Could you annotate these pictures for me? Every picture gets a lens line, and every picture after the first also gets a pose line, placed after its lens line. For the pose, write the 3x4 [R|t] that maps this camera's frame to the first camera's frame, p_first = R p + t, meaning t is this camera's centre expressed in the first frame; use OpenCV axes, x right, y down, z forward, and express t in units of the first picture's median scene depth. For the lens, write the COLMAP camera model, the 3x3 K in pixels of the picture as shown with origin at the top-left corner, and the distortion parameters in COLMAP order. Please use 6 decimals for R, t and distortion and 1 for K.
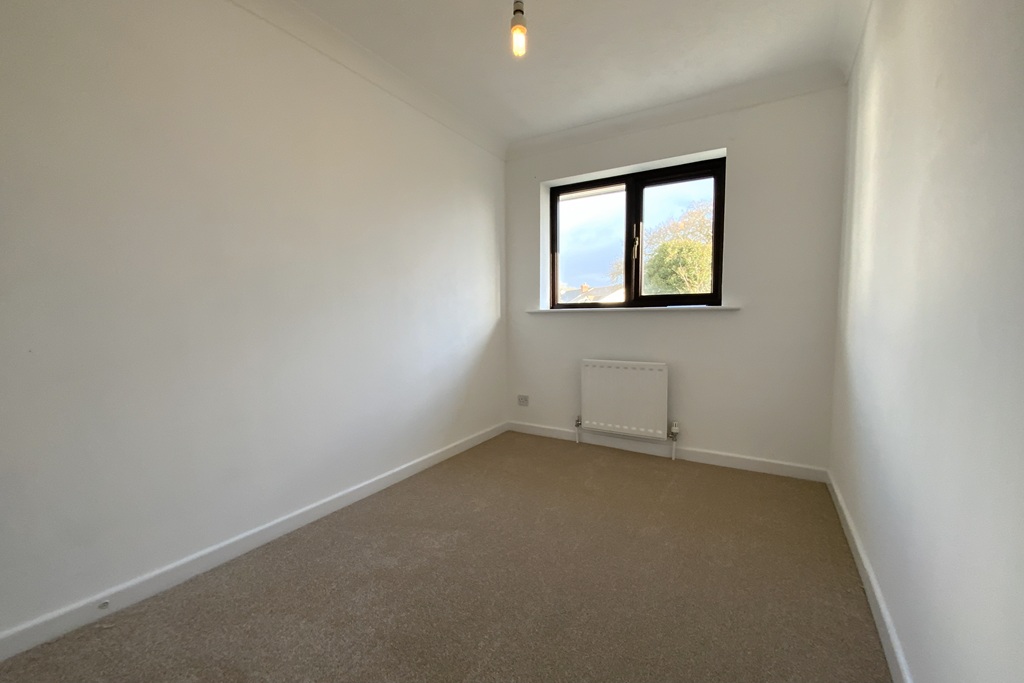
lens RADIAL K [[404.8, 0, 518.9], [0, 404.8, 333.6], [0, 0, 1]] dist [0.060352, -0.000003]
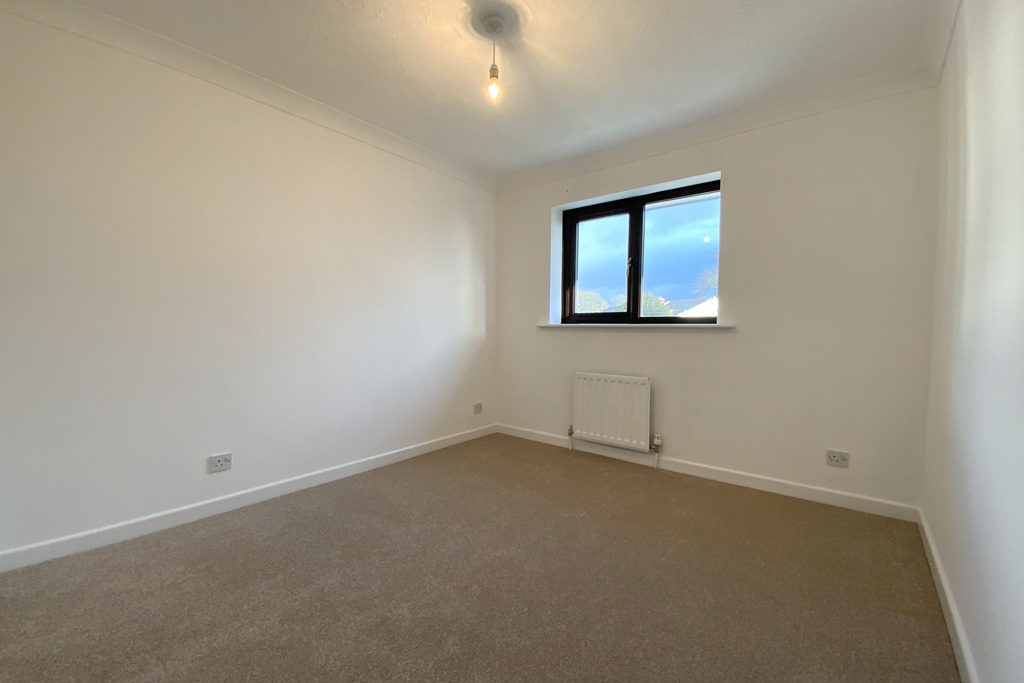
lens RADIAL K [[410.6, 0, 515.1], [0, 410.6, 343.5], [0, 0, 1]] dist [0.025157, -0.022497]
pose [[0.985495, 0.018151, -0.168730, 0.178307], [-0.020438, 0.999721, -0.011829, 0.003336], [0.168468, 0.015106, 0.985591, -0.092413]]
